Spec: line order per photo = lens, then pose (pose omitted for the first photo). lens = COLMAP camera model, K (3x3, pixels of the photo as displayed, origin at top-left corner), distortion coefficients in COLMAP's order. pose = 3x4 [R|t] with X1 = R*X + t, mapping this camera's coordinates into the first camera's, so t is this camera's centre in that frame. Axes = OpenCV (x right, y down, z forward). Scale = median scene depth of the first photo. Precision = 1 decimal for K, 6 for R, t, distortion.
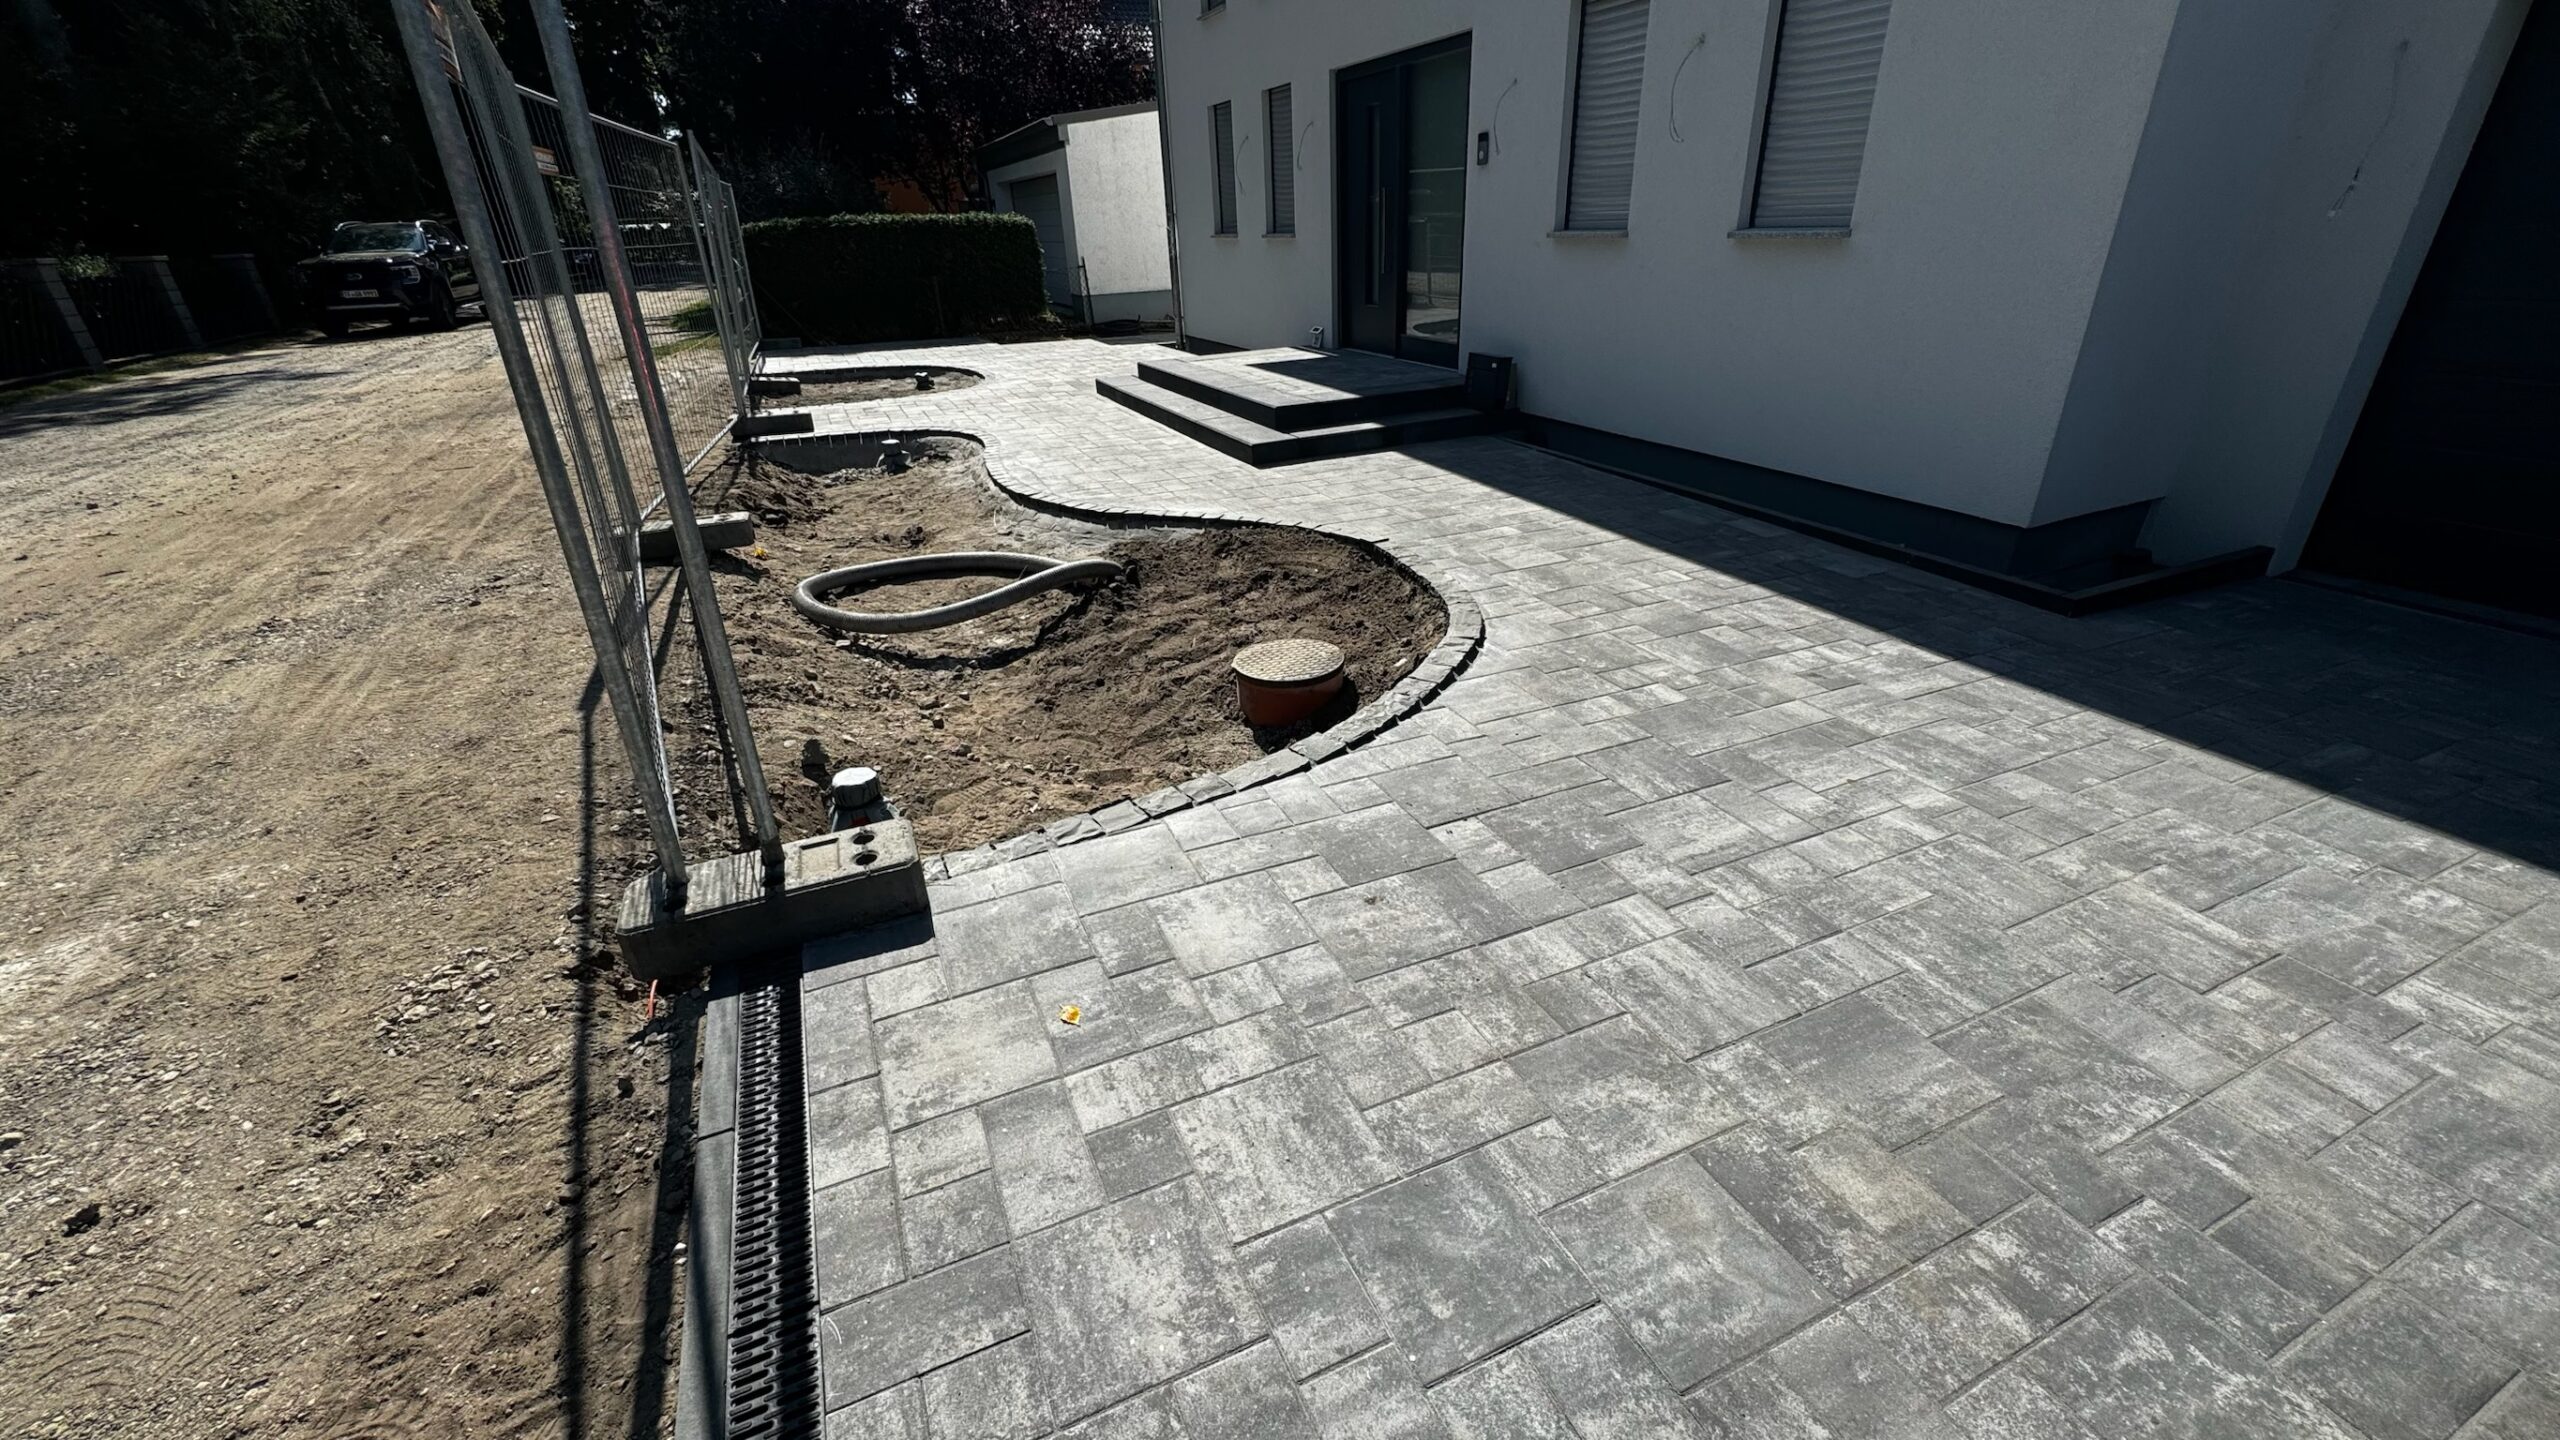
lens RADIAL K [[1023.4, 0, 1283.5], [0, 1023.4, 715.2], [0, 0, 1]] dist [-0.002441, 0.000624]
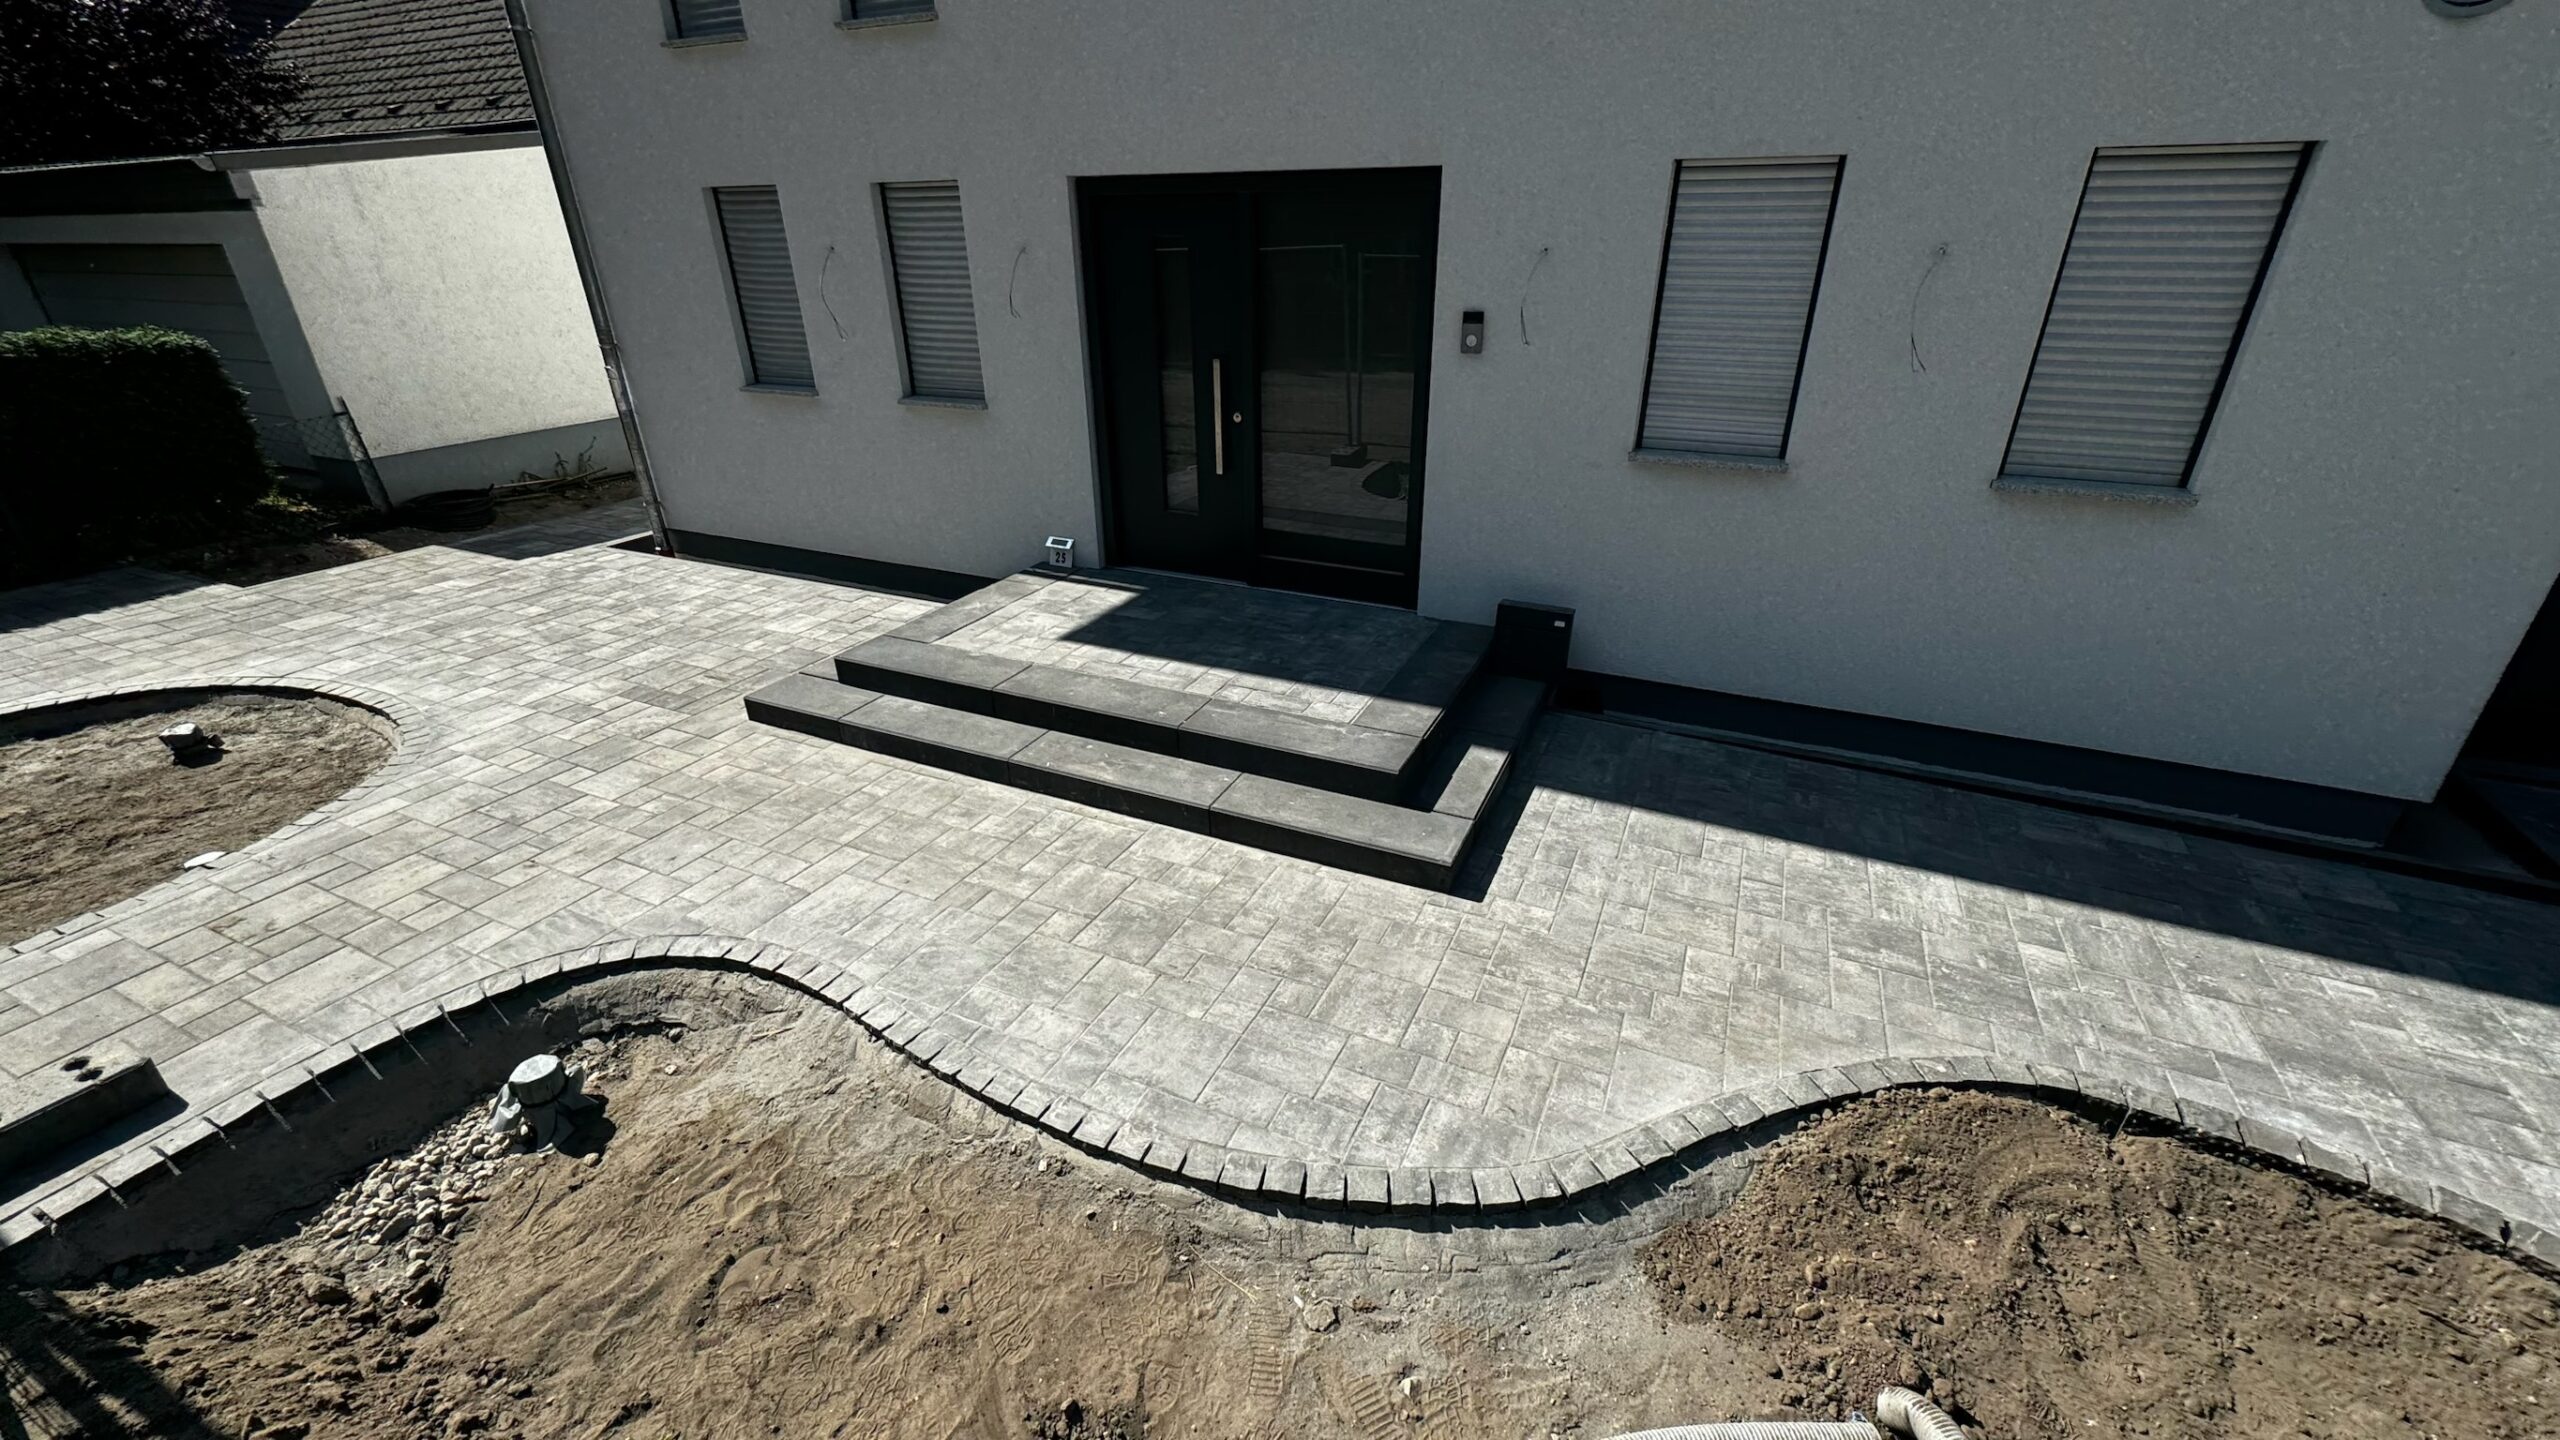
lens RADIAL K [[1023.4, 0, 1287.8], [0, 1023.4, 716.2], [0, 0, 1]] dist [-0.002441, 0.000624]
pose [[0.756458, -0.255711, 0.601983, -0.801984], [0.266891, 0.960971, 0.072824, -0.767641], [-0.597110, 0.105575, 0.795181, 1.076393]]
